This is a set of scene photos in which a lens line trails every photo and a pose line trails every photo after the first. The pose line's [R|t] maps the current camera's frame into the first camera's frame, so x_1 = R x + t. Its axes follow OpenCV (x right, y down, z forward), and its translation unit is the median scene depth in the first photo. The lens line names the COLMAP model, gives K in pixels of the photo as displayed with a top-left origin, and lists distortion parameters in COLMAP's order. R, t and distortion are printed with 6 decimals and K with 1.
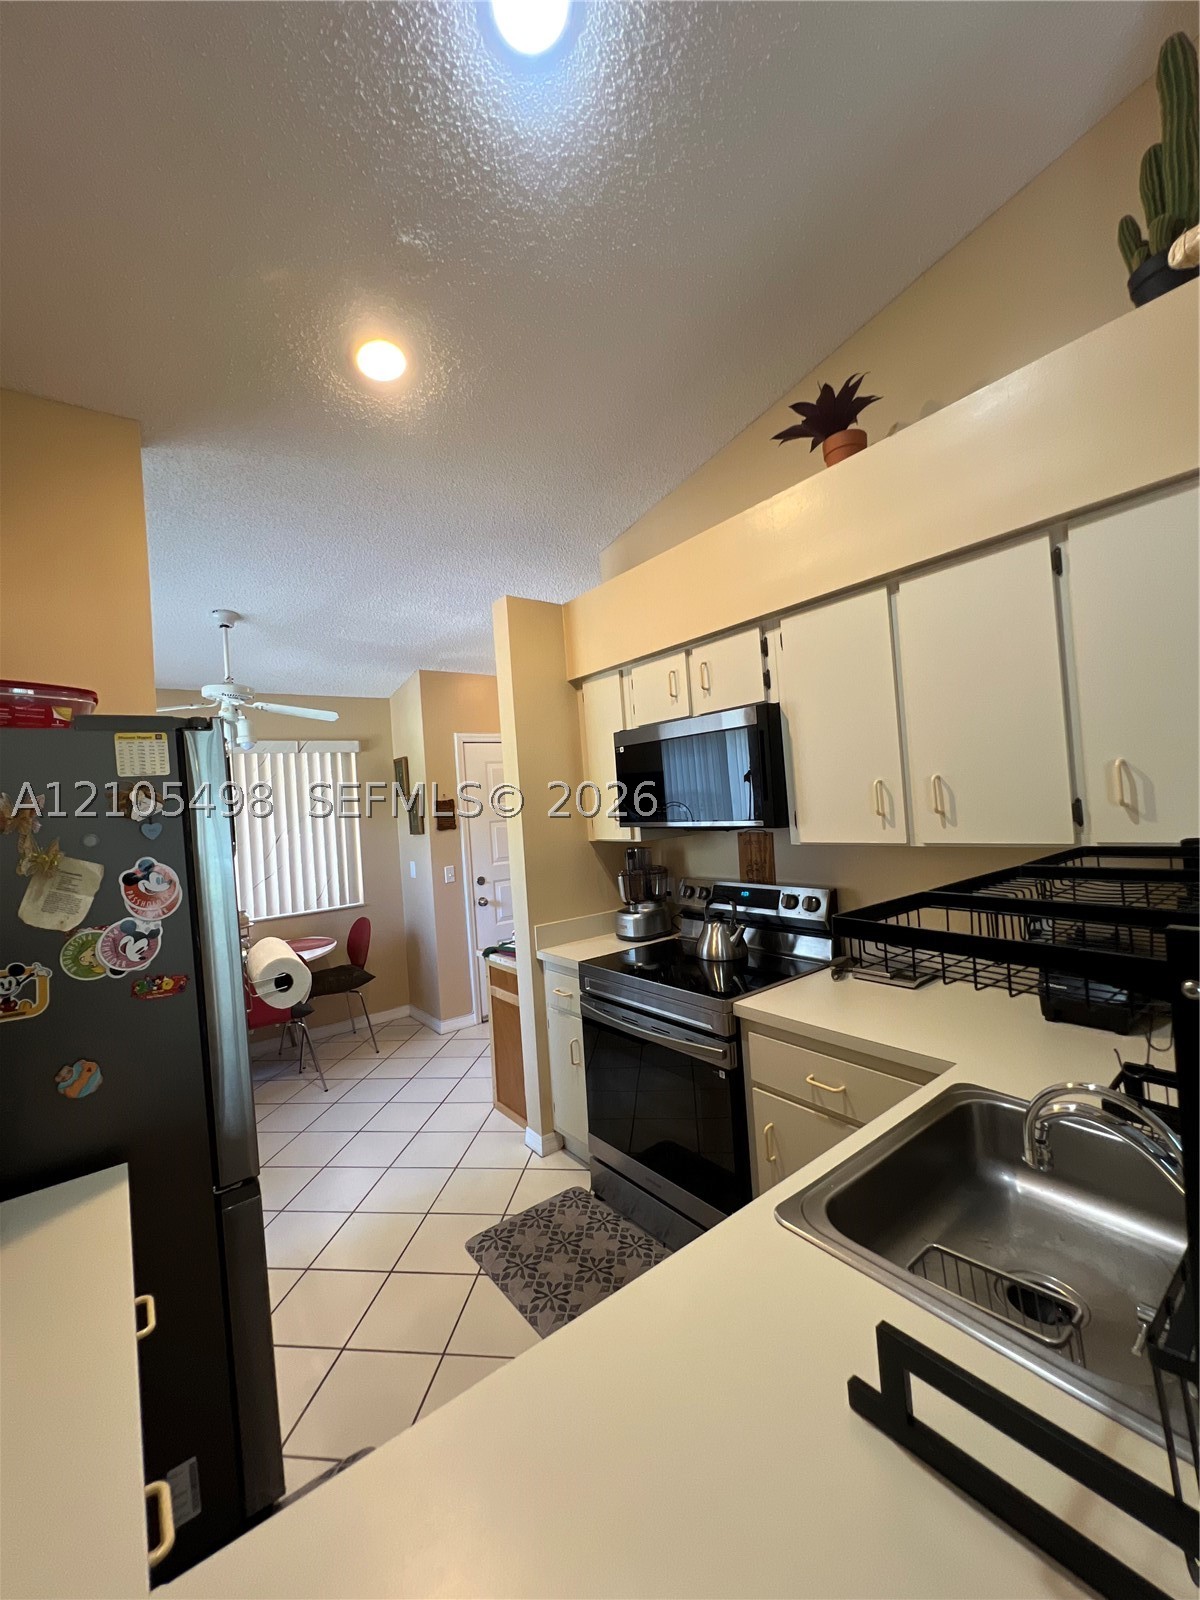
lens RADIAL K [[642.4, 0, 606.7], [0, 642.4, 799.1], [0, 0, 1]] dist [-0.005760, -0.000056]
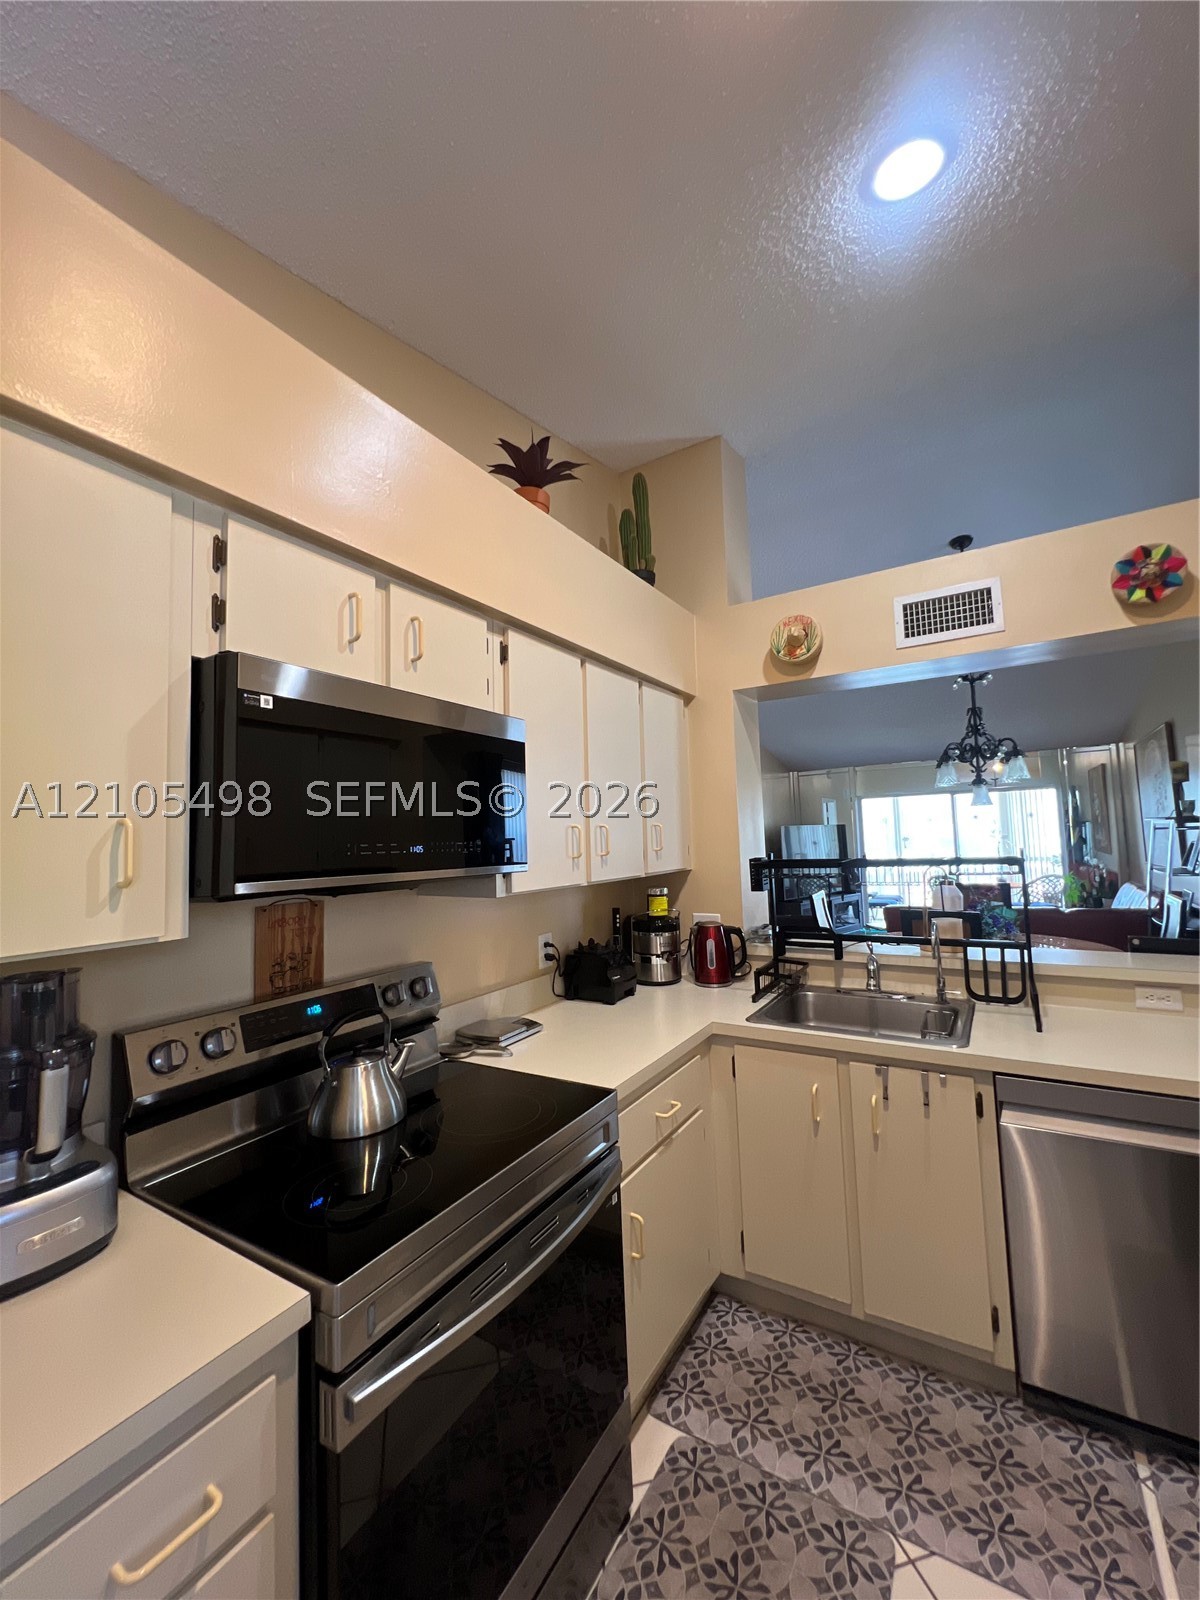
lens RADIAL K [[642.0, 0, 600.0], [0, 642.0, 800.0], [0, 0, 1]] dist [-0.000207, -0.000621]
pose [[-0.348184, 0.142959, 0.926461, -0.533560], [0.057926, 0.989696, -0.130947, 0.065298], [-0.935635, 0.008073, -0.352877, 1.199433]]
